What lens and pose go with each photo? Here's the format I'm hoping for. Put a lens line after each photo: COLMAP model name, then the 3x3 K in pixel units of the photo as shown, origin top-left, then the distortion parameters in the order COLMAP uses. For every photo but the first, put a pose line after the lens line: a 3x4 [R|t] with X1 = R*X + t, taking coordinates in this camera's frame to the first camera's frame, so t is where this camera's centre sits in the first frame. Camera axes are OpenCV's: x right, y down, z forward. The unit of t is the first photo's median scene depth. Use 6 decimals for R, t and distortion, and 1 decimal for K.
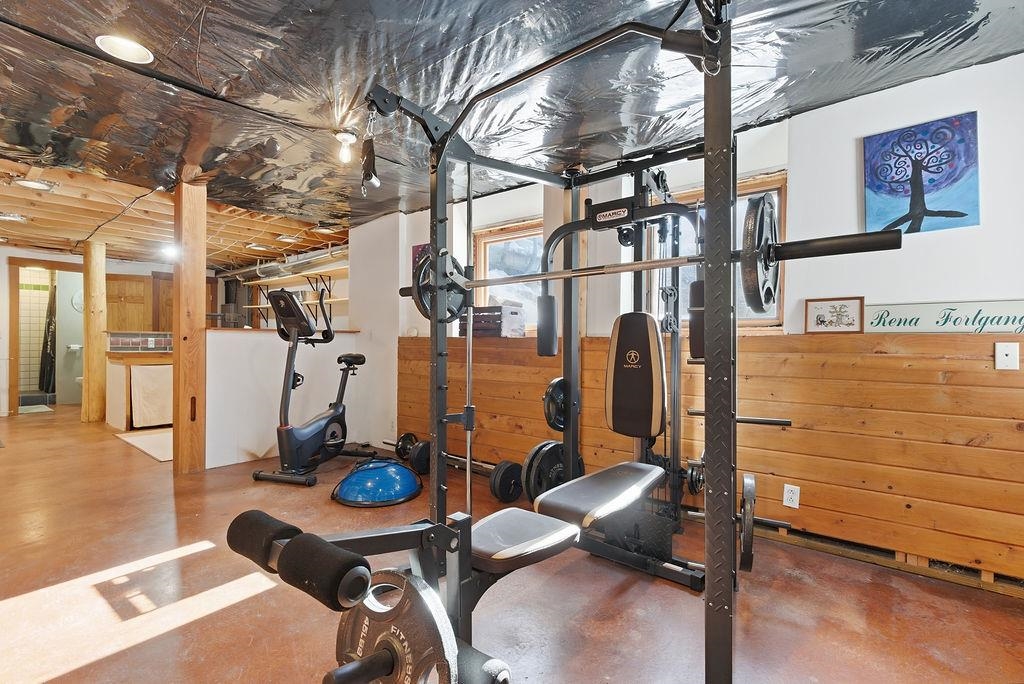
lens RADIAL K [[461.3, 0, 504.1], [0, 461.3, 346.1], [0, 0, 1]] dist [0.001970, -0.002547]
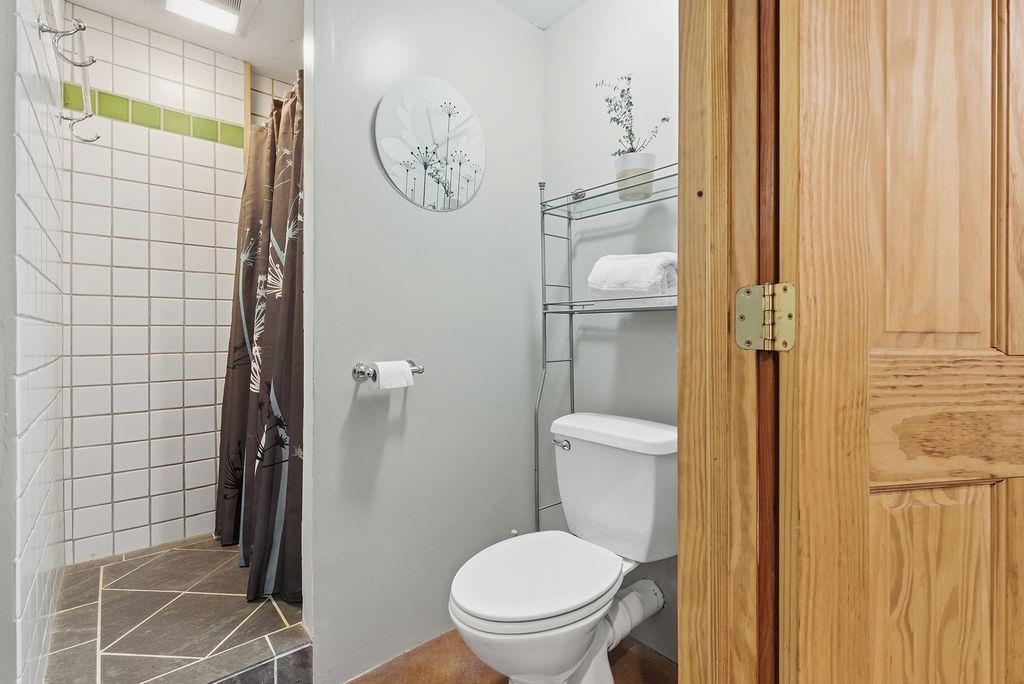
lens RADIAL K [[461.3, 0, 510.2], [0, 461.3, 337.5], [0, 0, 1]] dist [0.001970, -0.002547]
pose [[0.984319, -0.004716, -0.176337, -0.974333], [0.004658, 0.999989, -0.000744, -0.014404], [0.176338, -0.000089, 0.984330, 0.943792]]
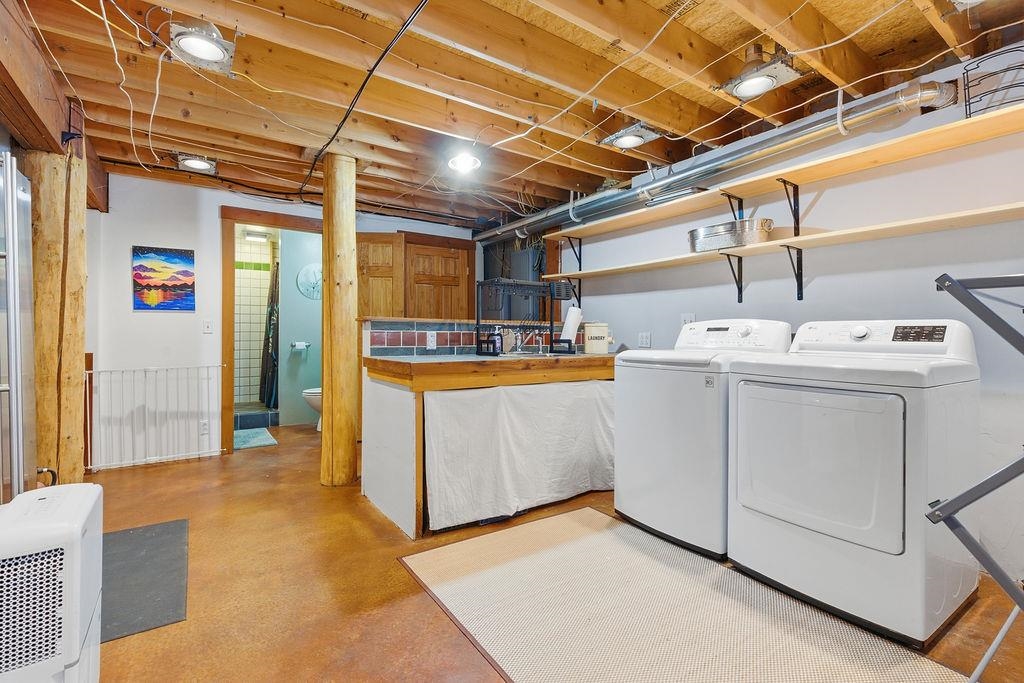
lens RADIAL K [[461.3, 0, 512.3], [0, 461.3, 337.3], [0, 0, 1]] dist [0.001970, -0.002547]
pose [[0.958328, -0.004949, -0.285627, -0.475037], [0.003558, 0.999979, -0.005387, -0.006414], [0.285648, 0.004146, 0.958326, 0.471789]]
